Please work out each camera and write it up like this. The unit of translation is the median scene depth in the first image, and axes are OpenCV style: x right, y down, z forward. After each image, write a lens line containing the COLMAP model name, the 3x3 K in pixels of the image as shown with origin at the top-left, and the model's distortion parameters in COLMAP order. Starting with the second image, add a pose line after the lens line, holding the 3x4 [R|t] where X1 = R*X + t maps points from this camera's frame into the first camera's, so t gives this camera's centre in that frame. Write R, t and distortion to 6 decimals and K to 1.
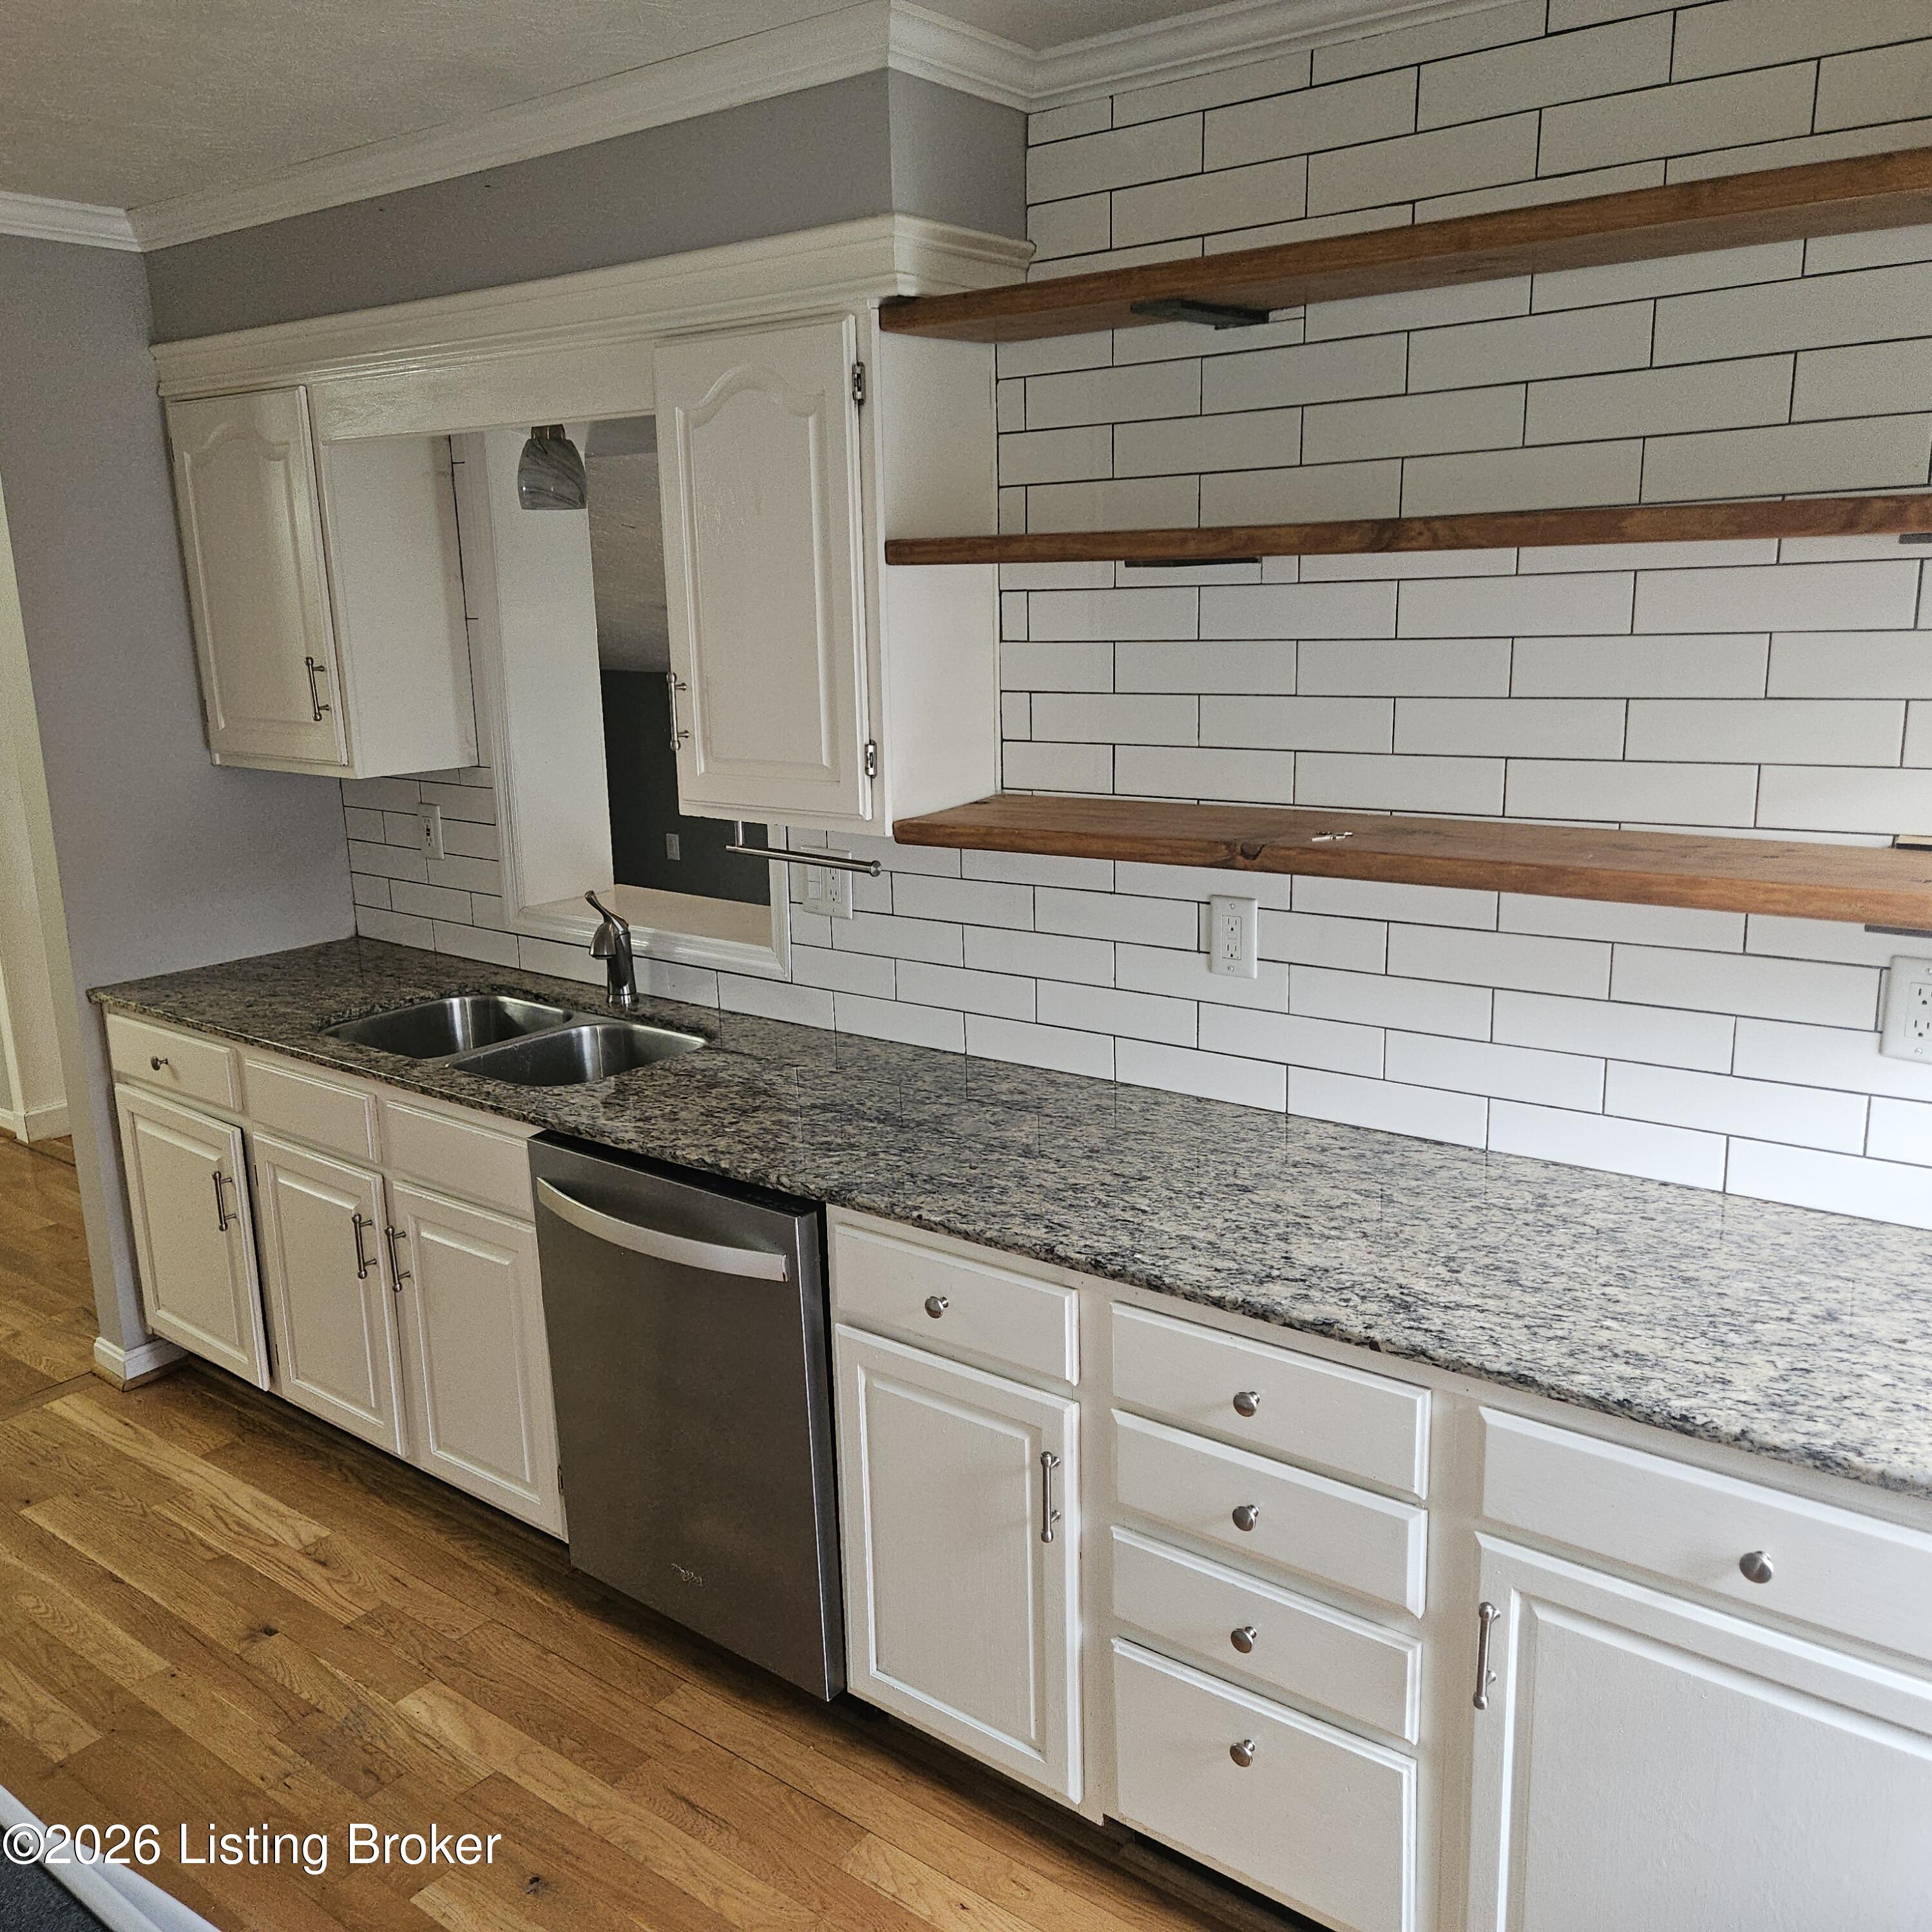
lens RADIAL K [[1732.2, 0, 966.6], [0, 1732.2, 965.4], [0, 0, 1]] dist [0.049135, -0.000601]
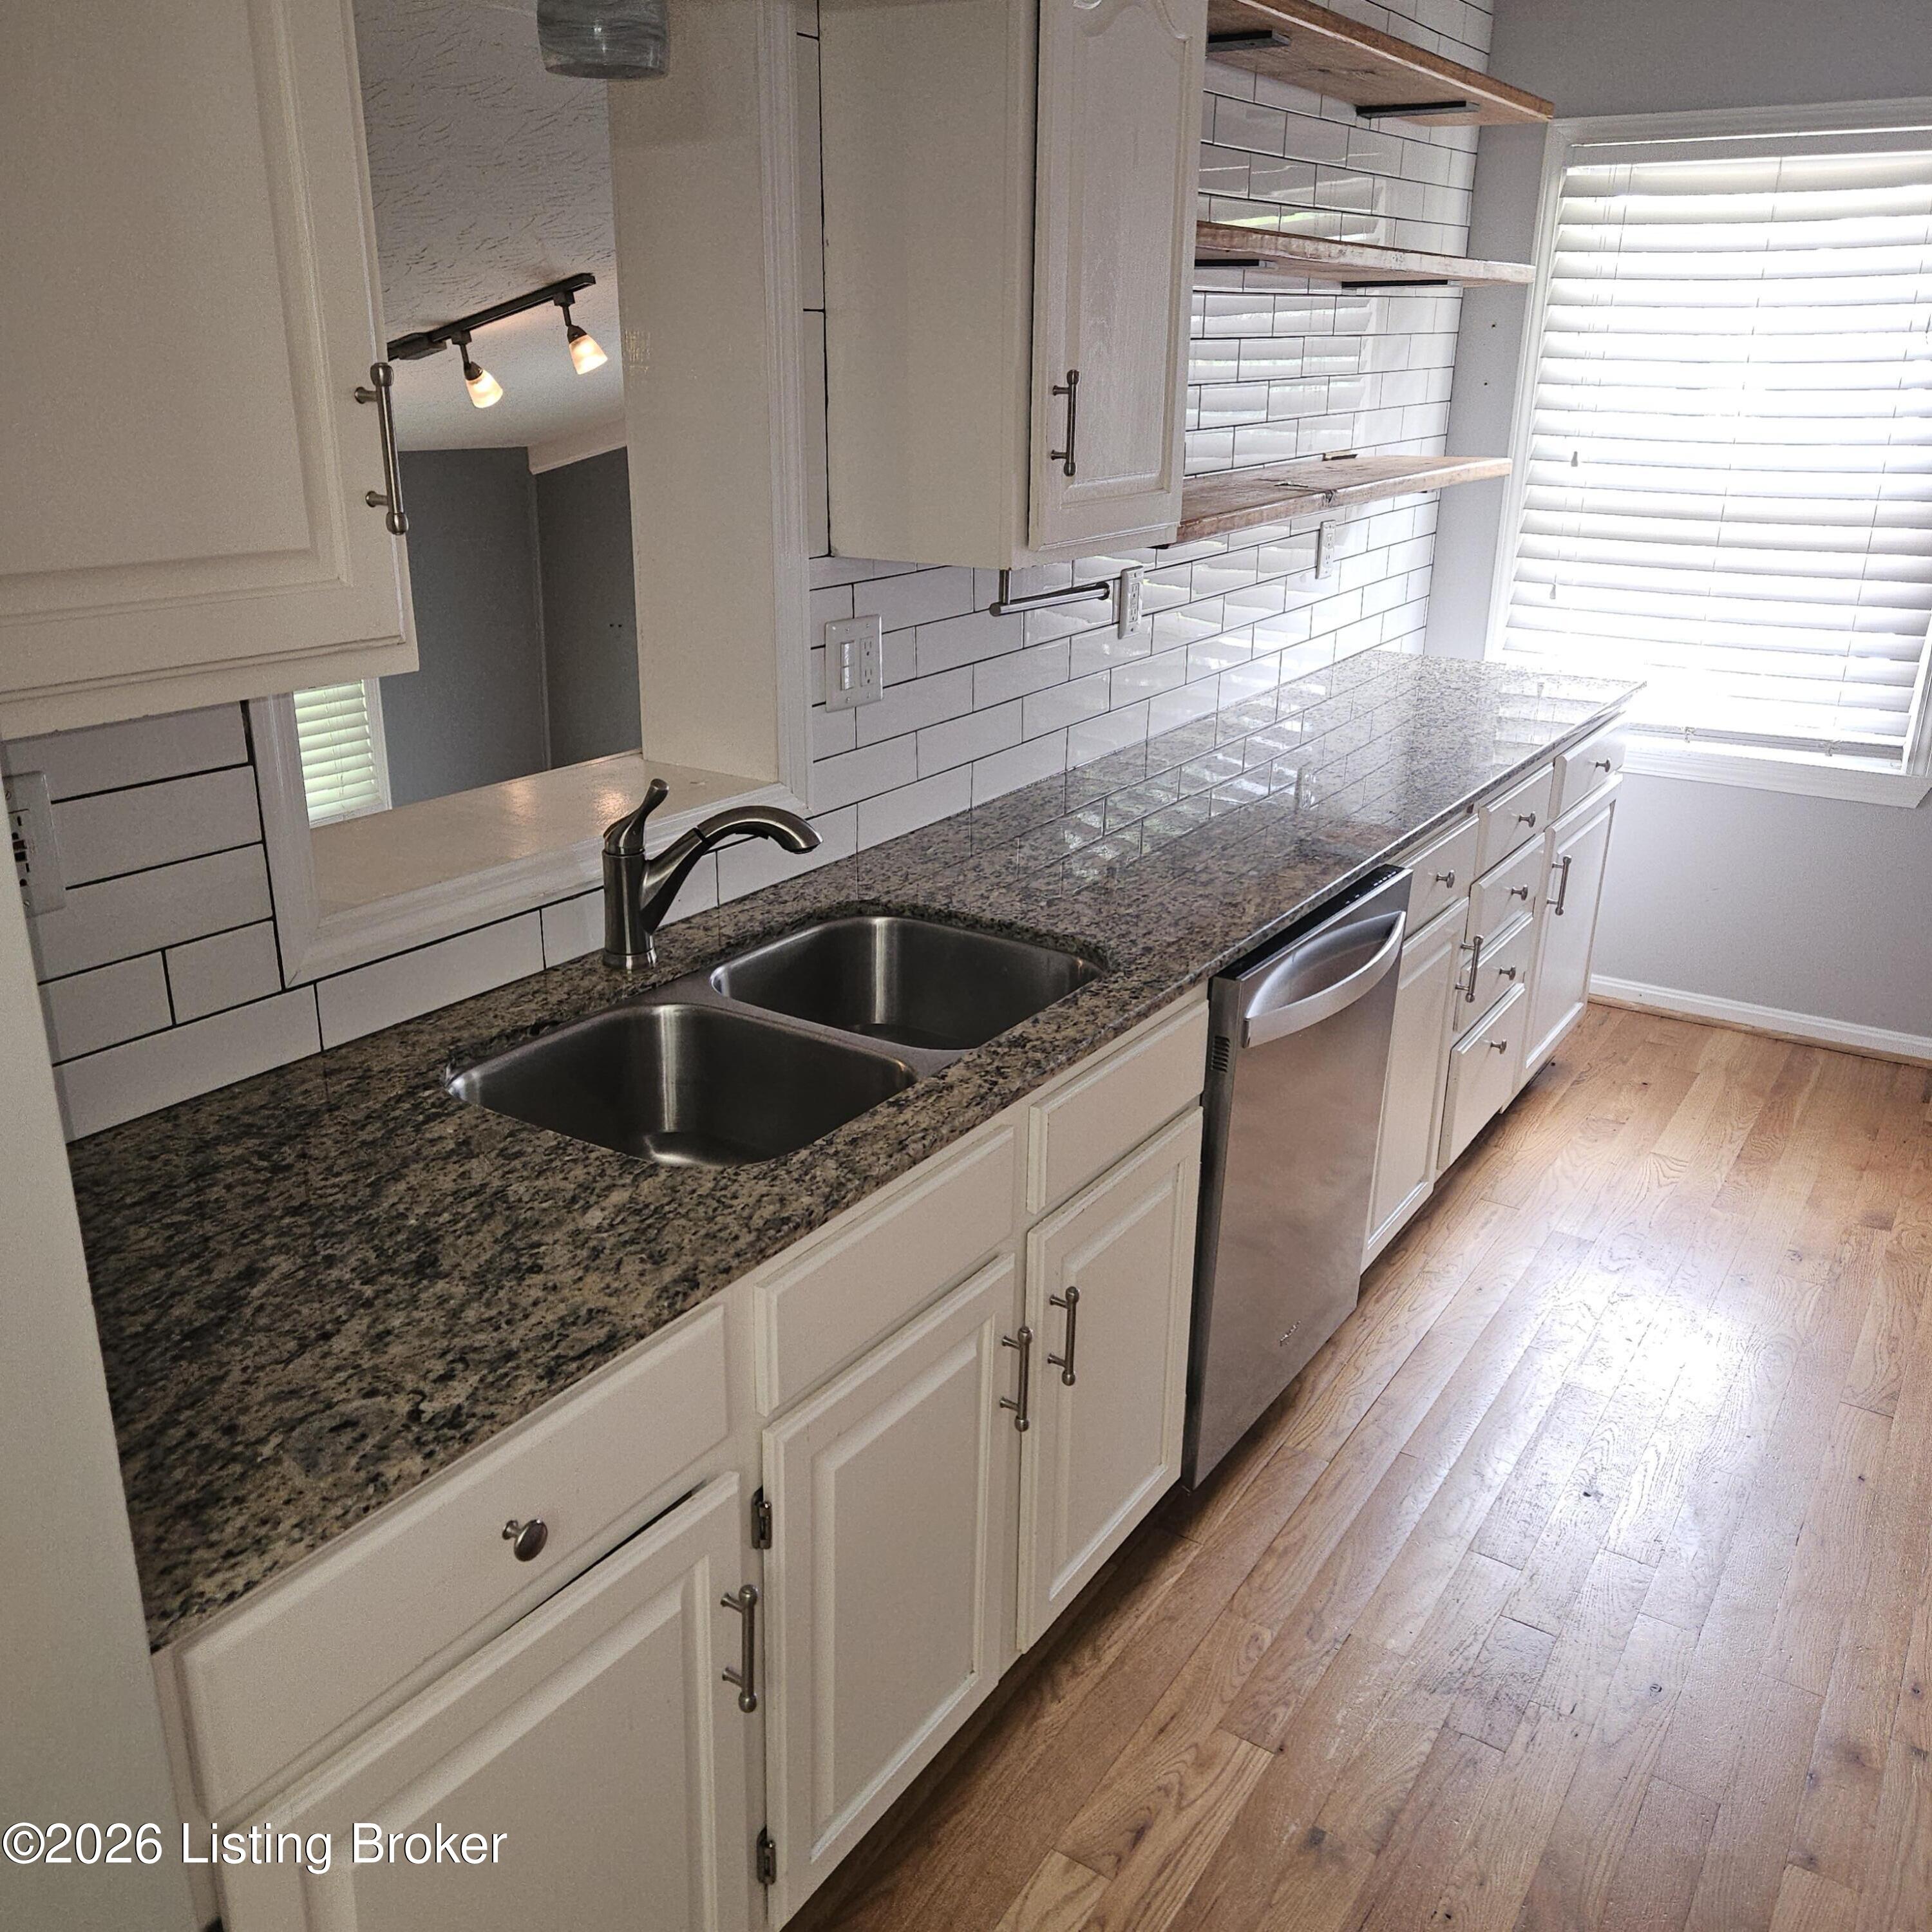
lens RADIAL K [[1732.2, 0, 972.3], [0, 1732.2, 963.4], [0, 0, 1]] dist [0.049135, -0.000601]
pose [[-0.098133, -0.307772, 0.946386, -0.930065], [0.213366, 0.922355, 0.322081, -0.175107], [-0.972031, 0.233534, -0.024846, 1.085303]]
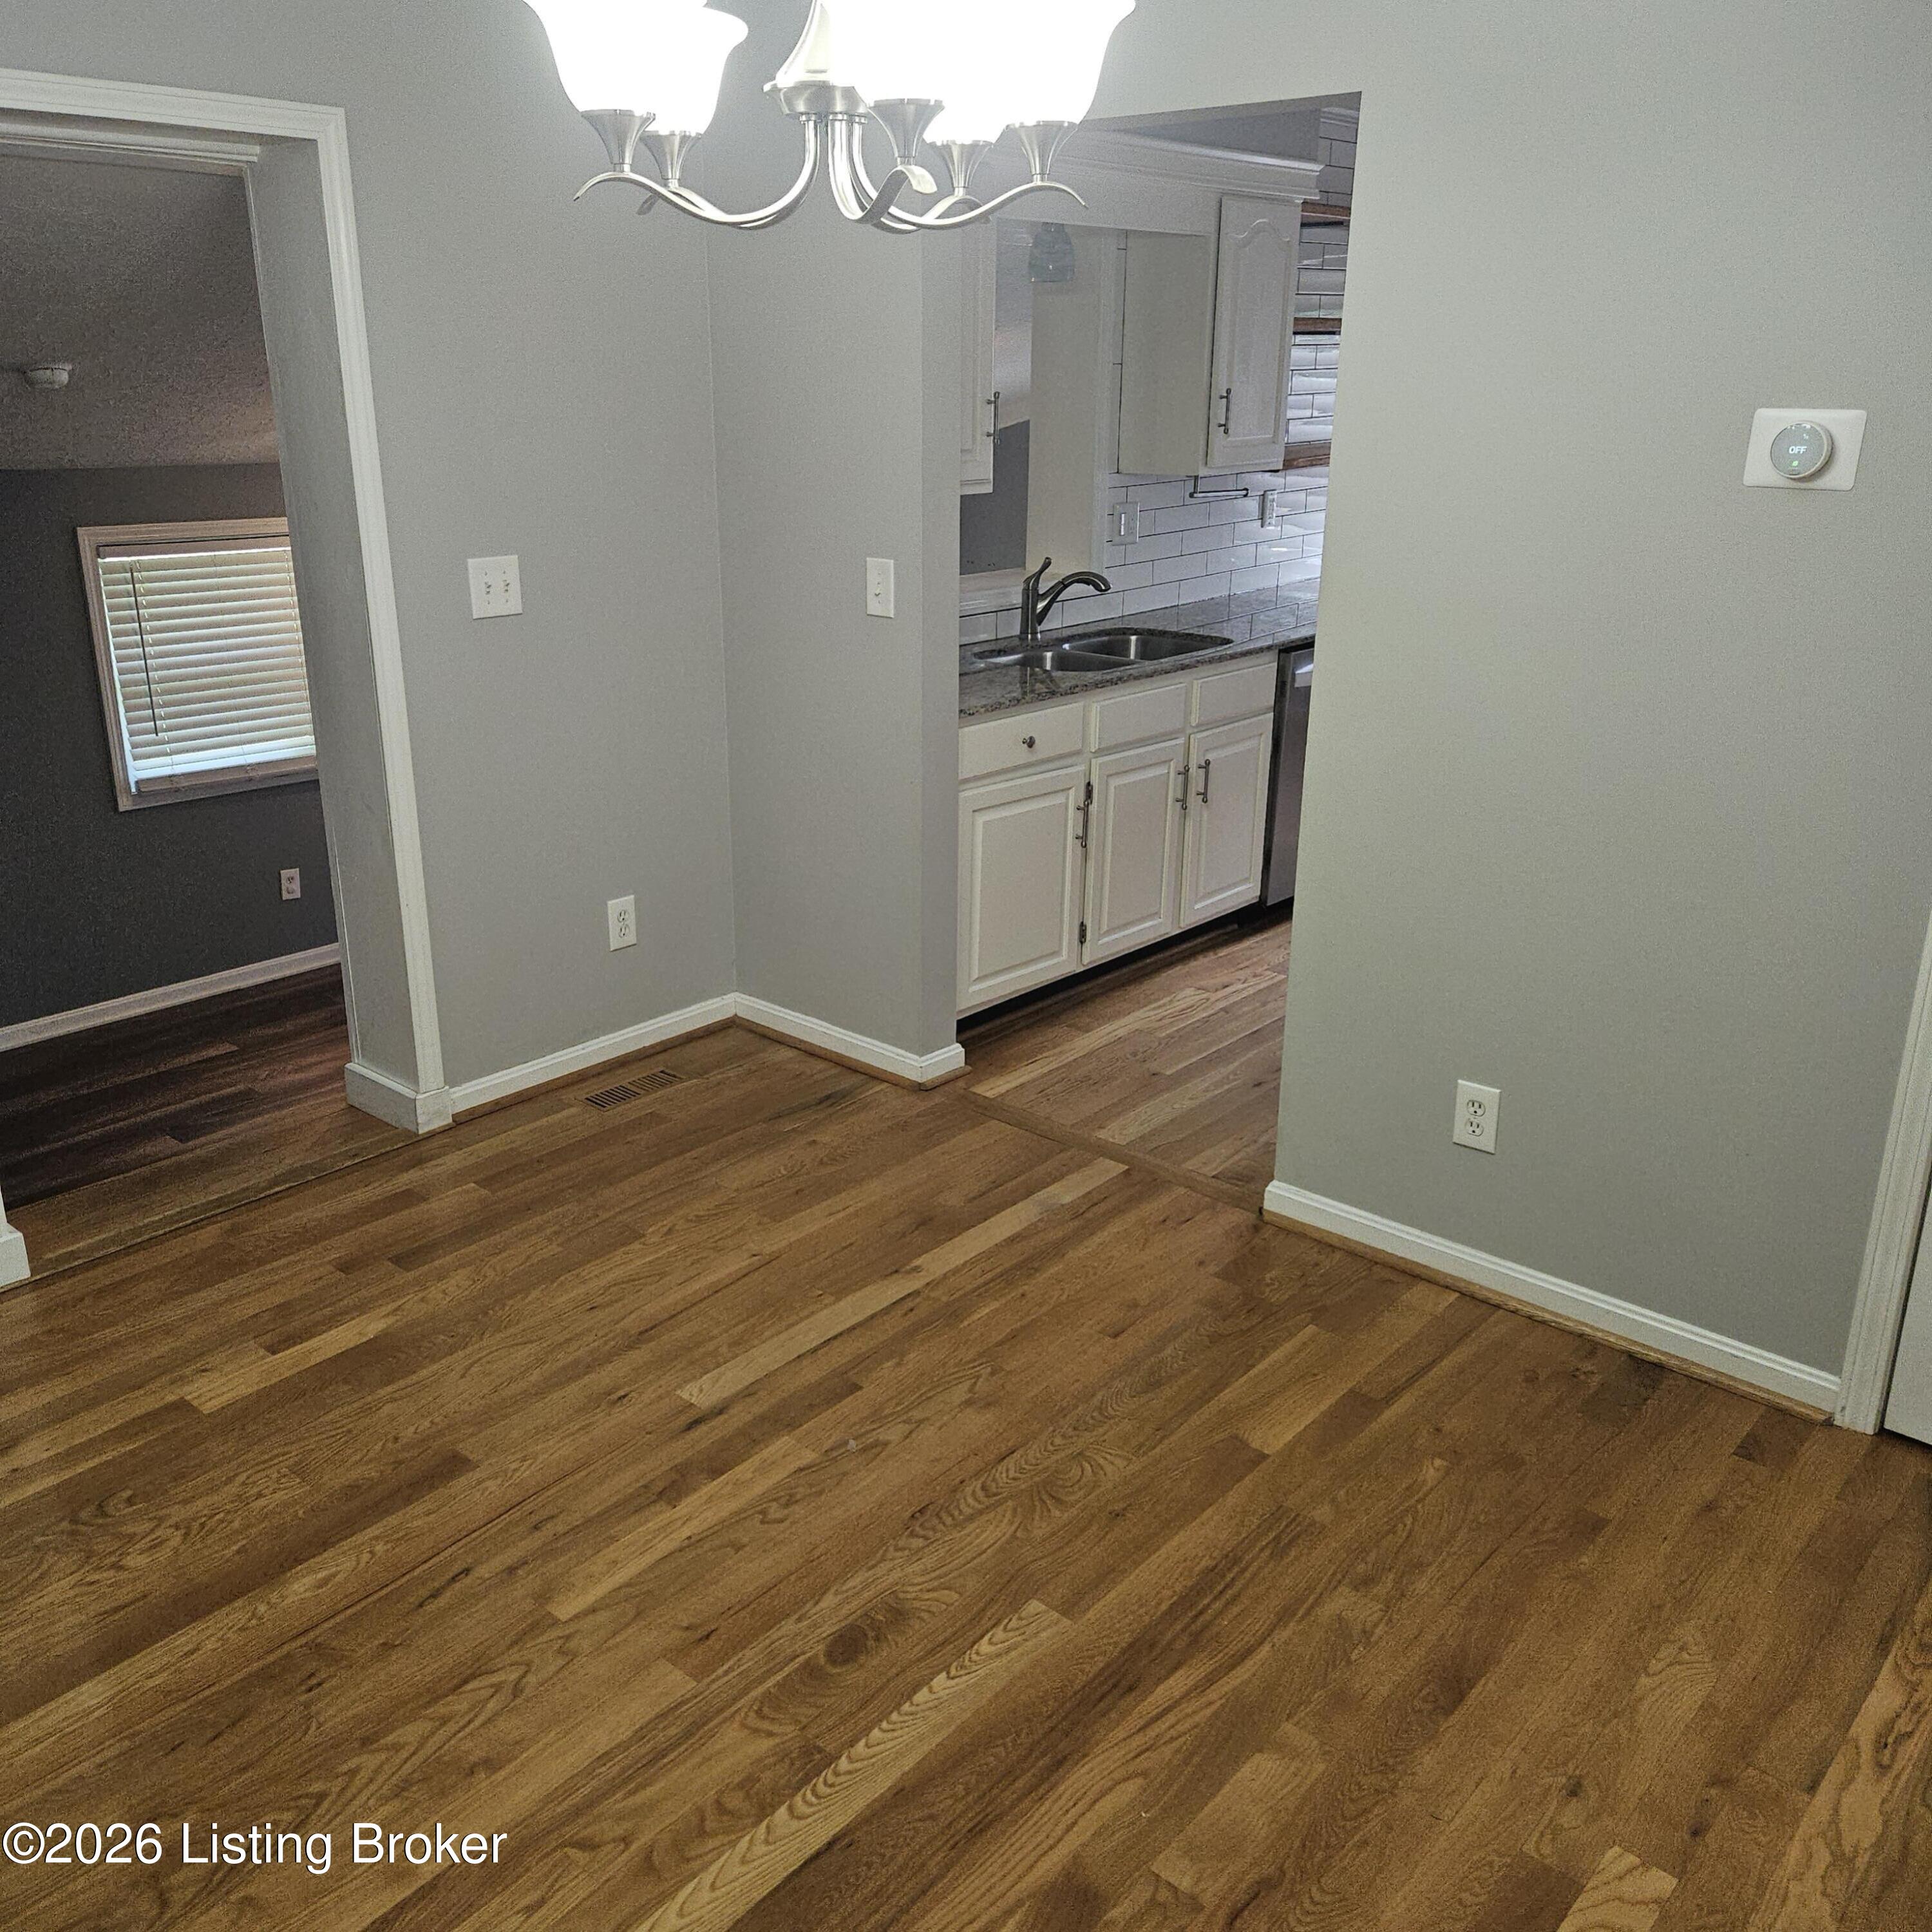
lens RADIAL K [[1732.2, 0, 960.6], [0, 1732.2, 972.1], [0, 0, 1]] dist [0.049135, -0.000601]
pose [[0.041754, -0.313556, 0.948651, -1.996908], [0.215341, 0.929988, 0.297909, -0.194305], [-0.975646, 0.191844, 0.106352, 1.153844]]
